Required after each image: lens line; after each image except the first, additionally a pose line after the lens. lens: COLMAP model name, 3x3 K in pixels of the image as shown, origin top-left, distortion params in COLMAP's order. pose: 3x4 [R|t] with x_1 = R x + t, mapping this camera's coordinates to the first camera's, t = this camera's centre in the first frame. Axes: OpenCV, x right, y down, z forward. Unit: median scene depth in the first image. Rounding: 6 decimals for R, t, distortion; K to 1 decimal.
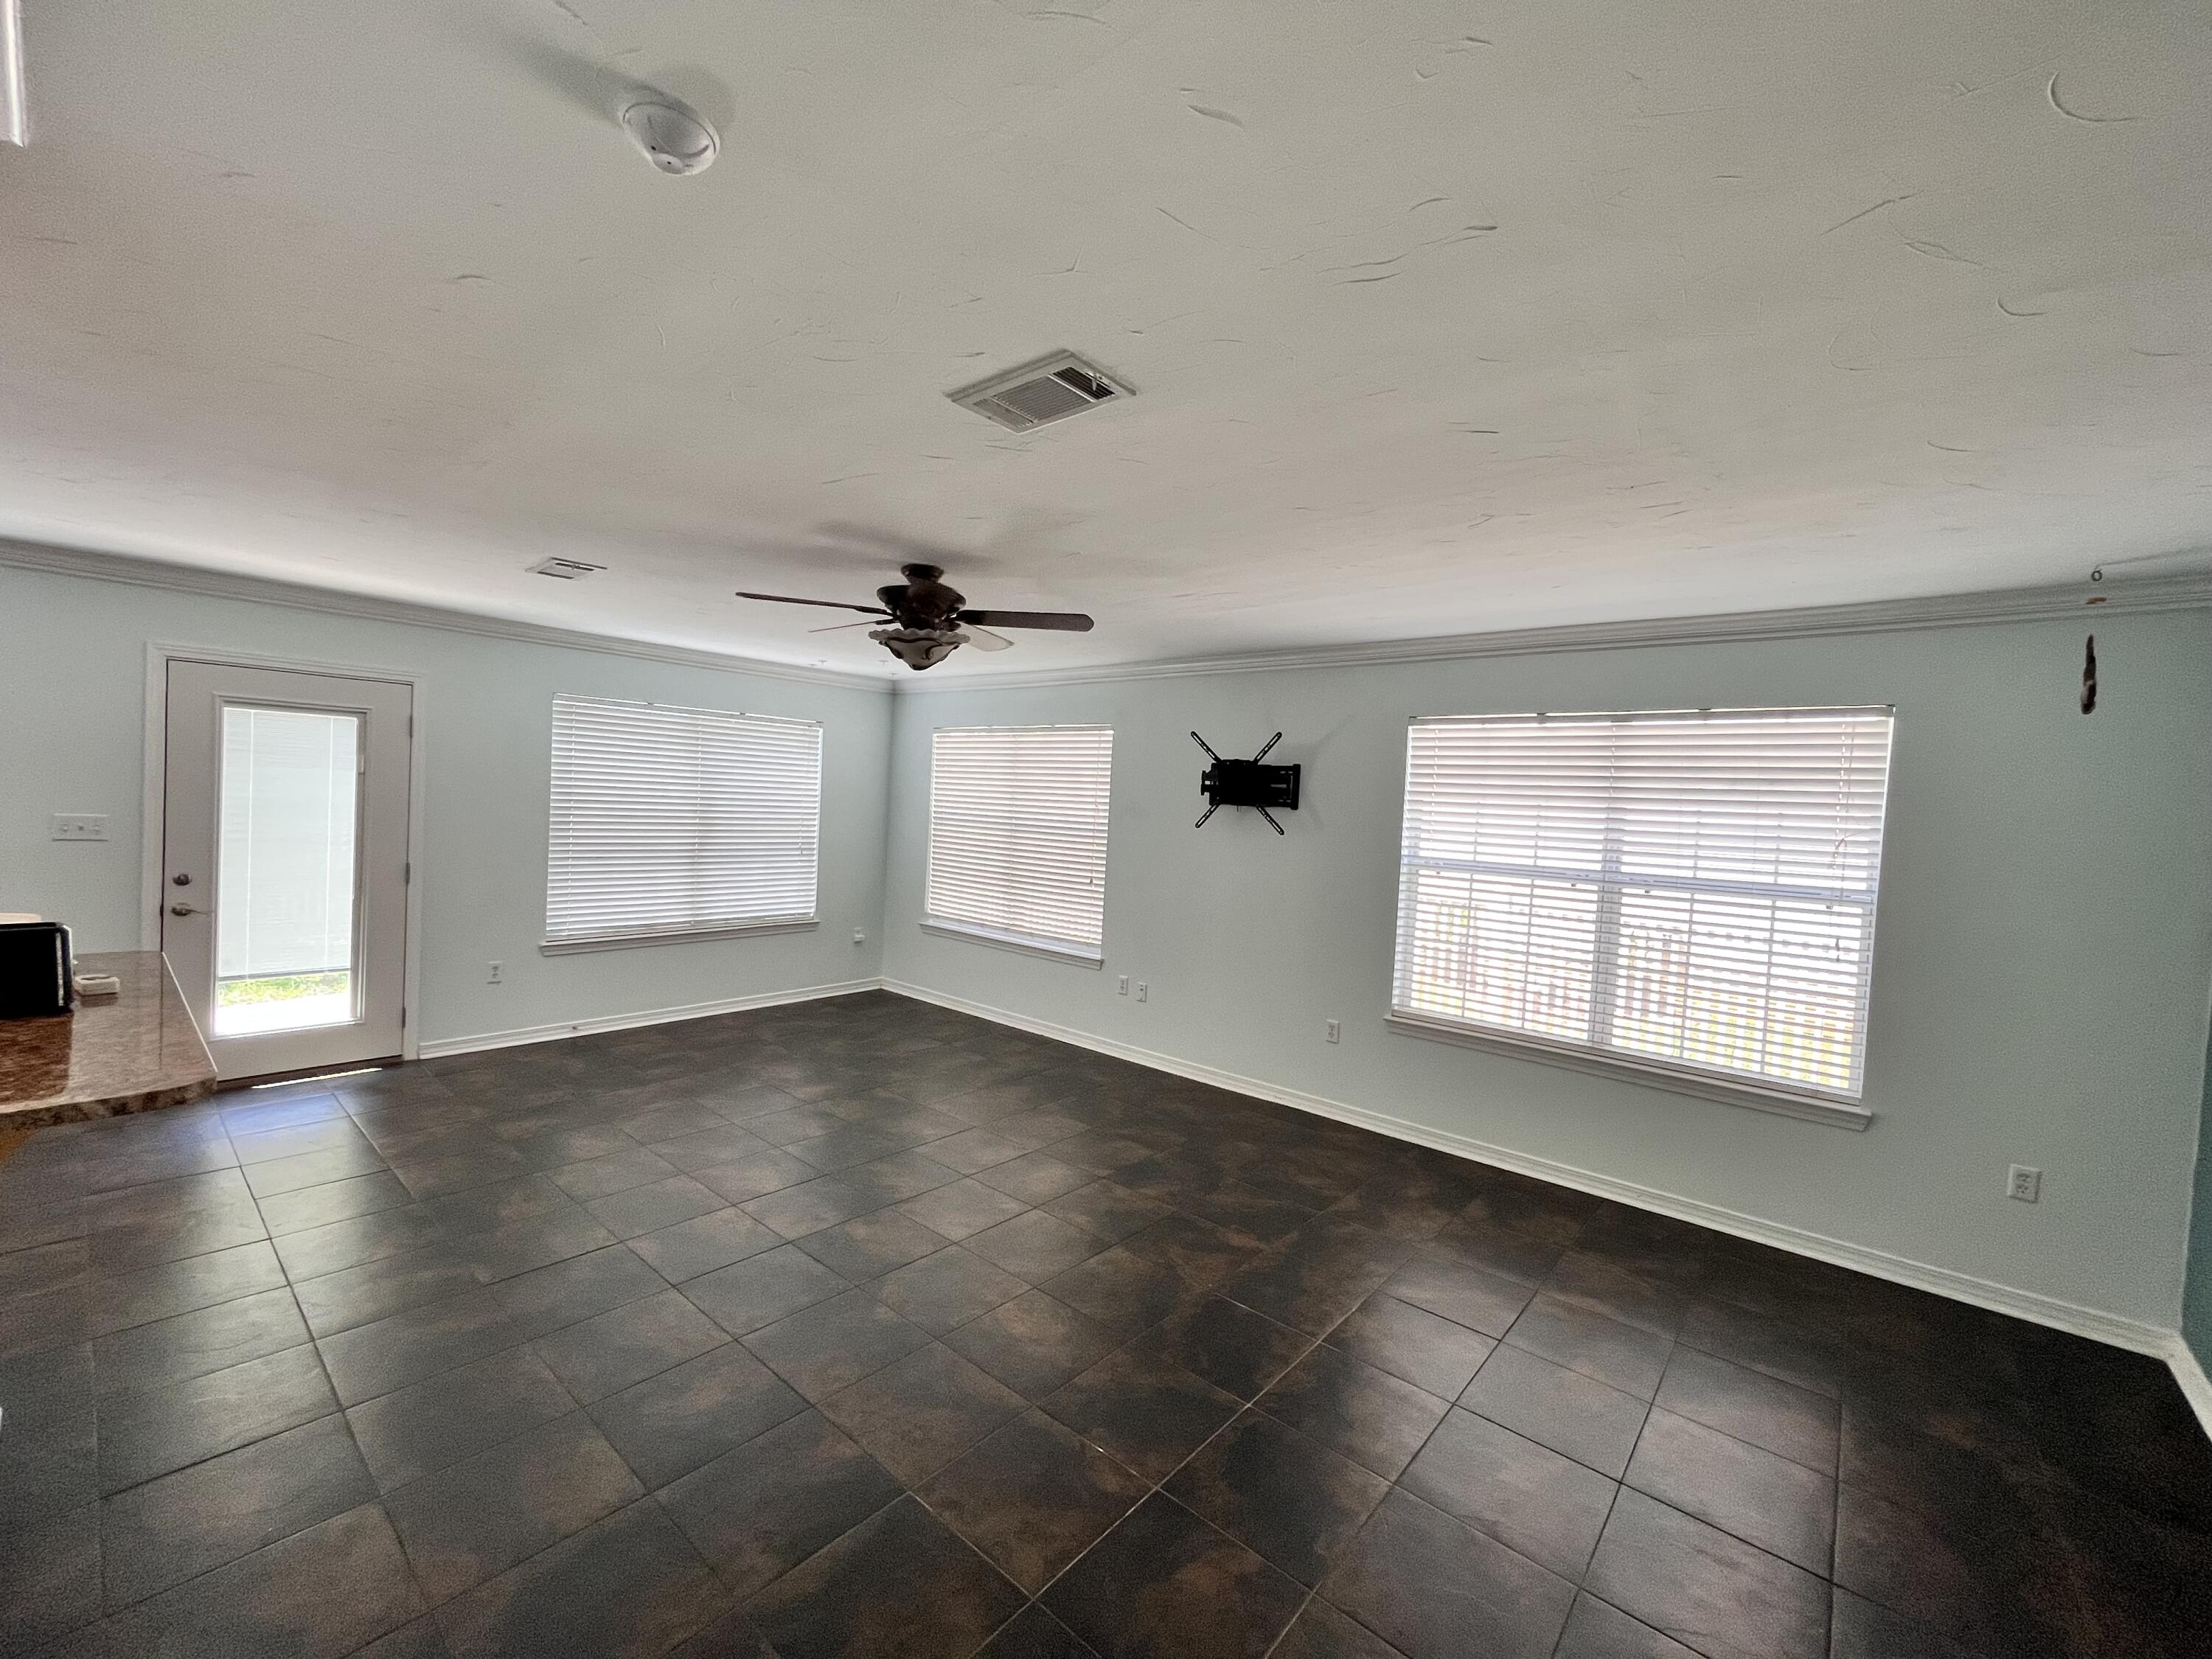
lens RADIAL K [[893.9, 0, 1106.0], [0, 893.9, 829.5], [0, 0, 1]] dist [-0.001730, -0.000452]
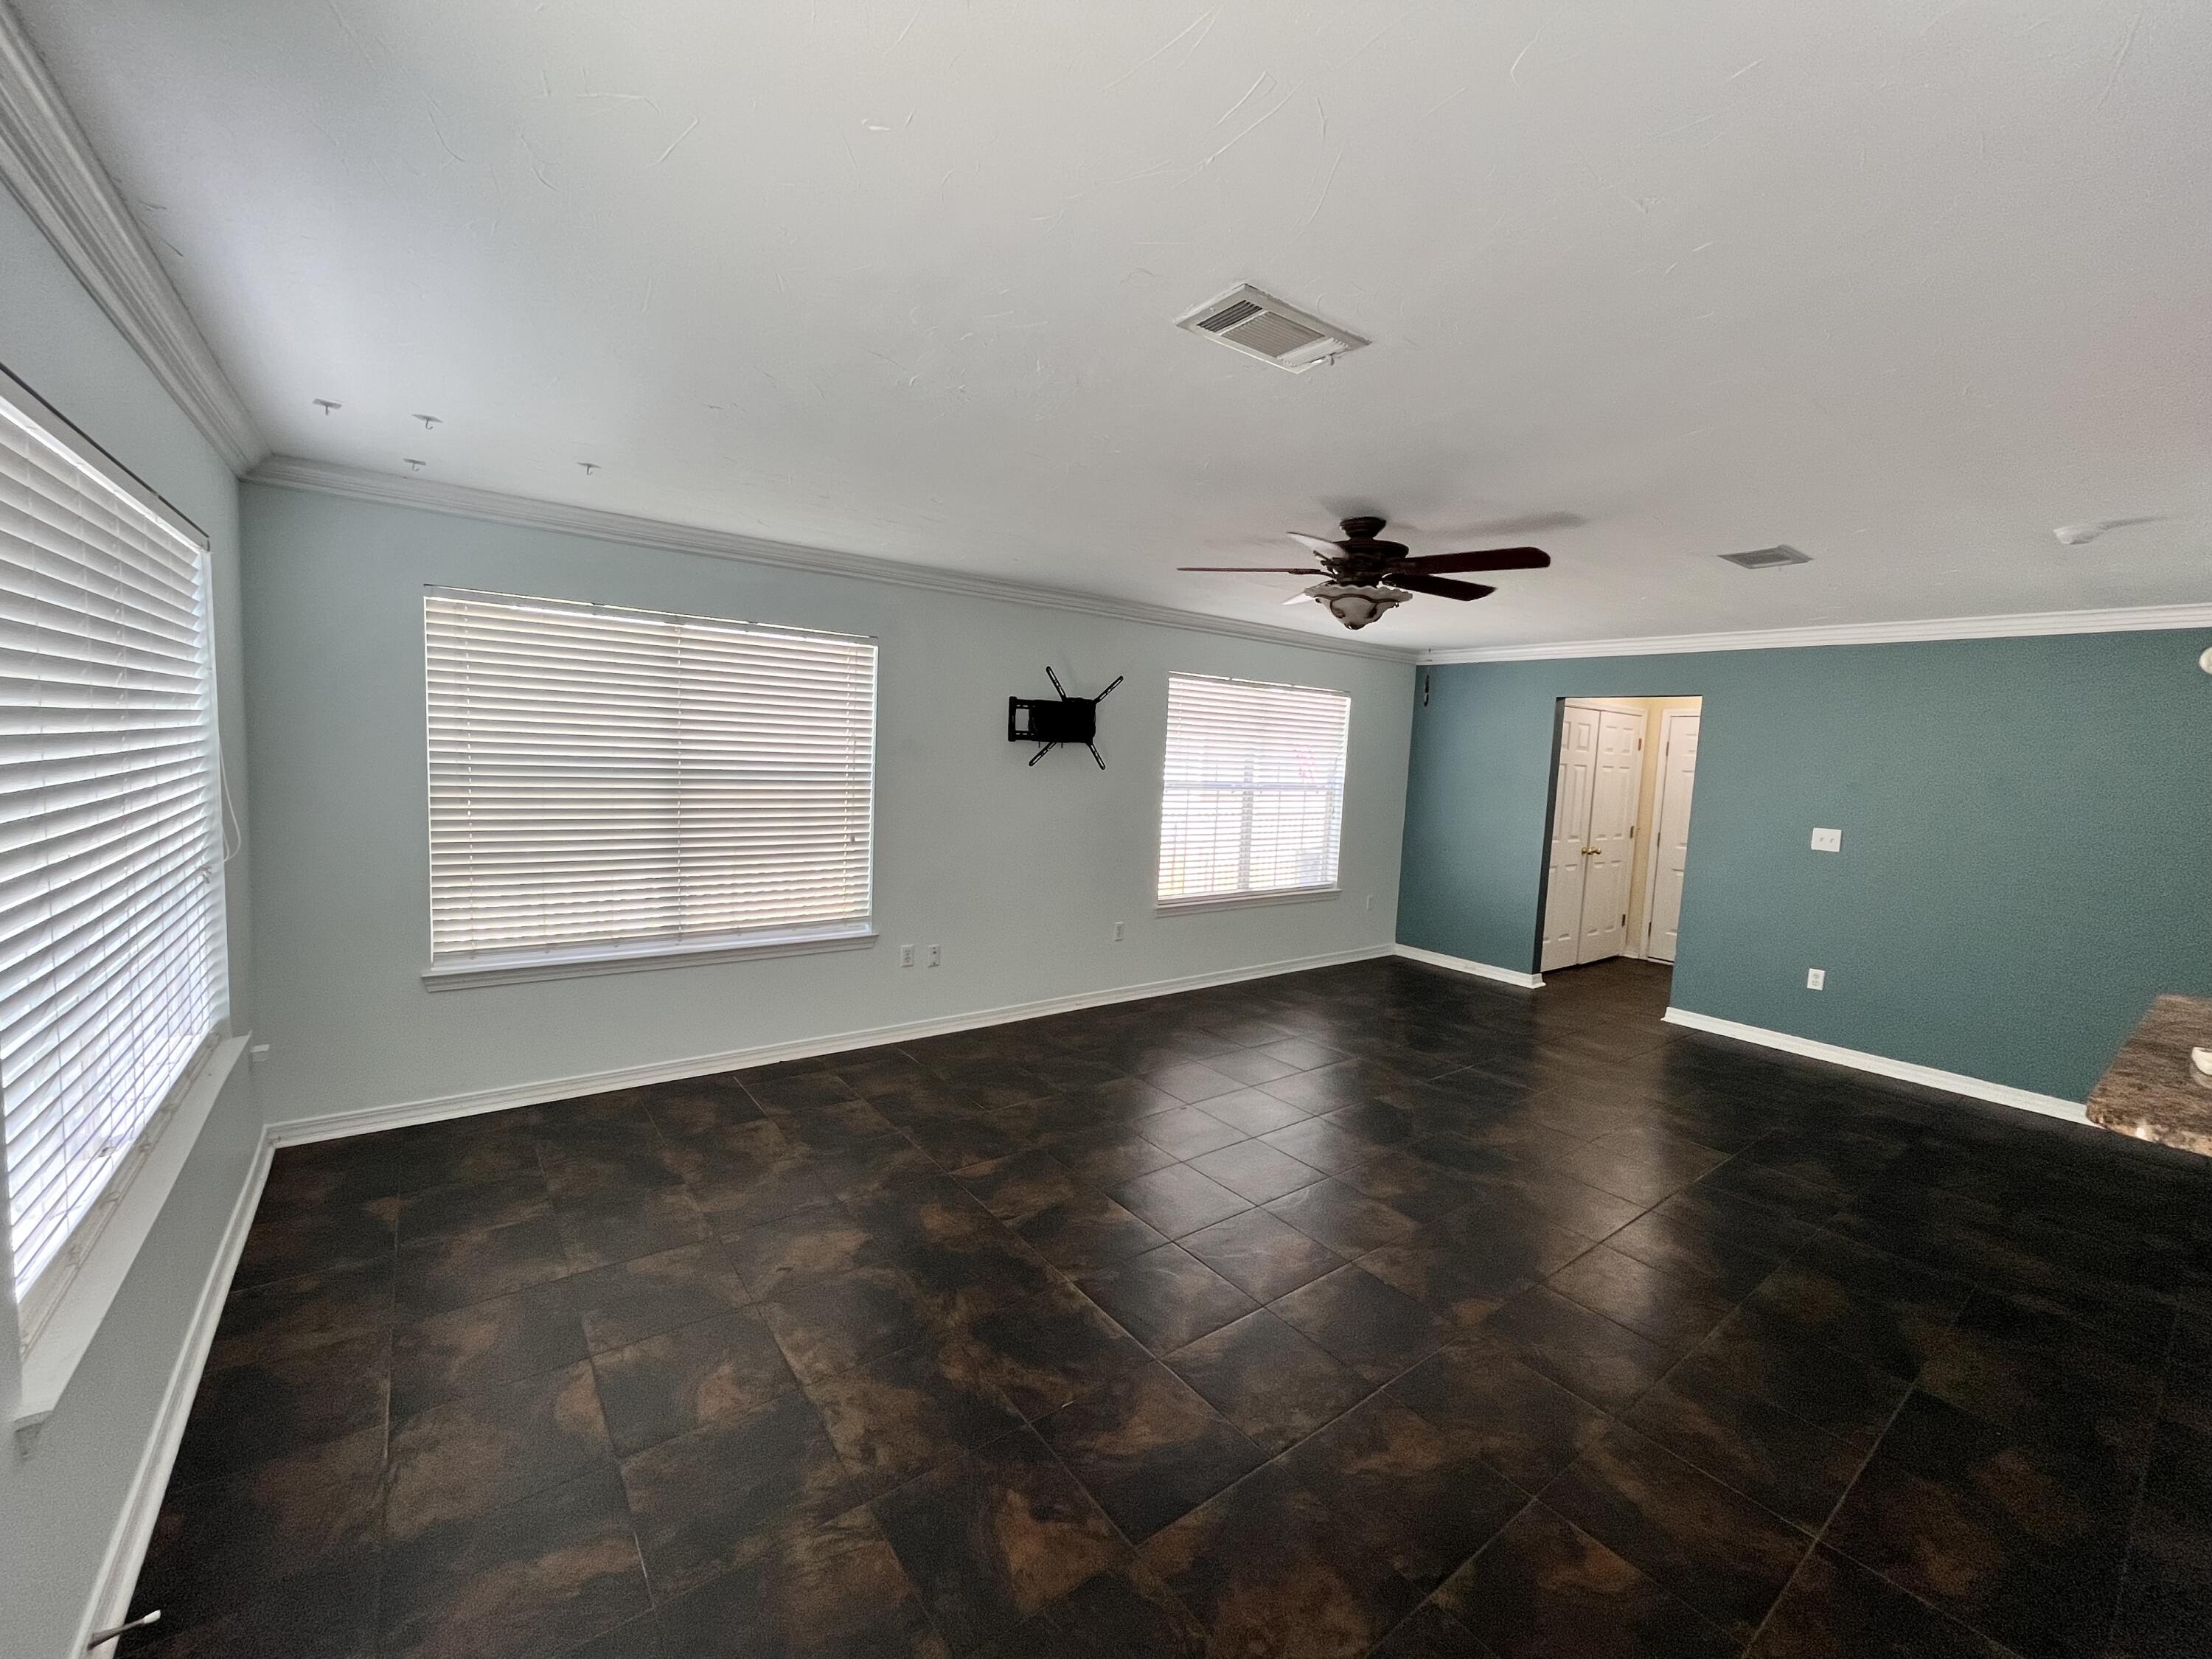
lens RADIAL K [[893.9, 0, 1106.0], [0, 893.9, 829.5], [0, 0, 1]] dist [-0.001730, -0.000452]
pose [[0.215349, -0.127047, 0.968238, -0.953828], [-0.001412, 0.991459, 0.130408, -0.069467], [-0.976536, -0.029450, 0.213330, 0.822707]]
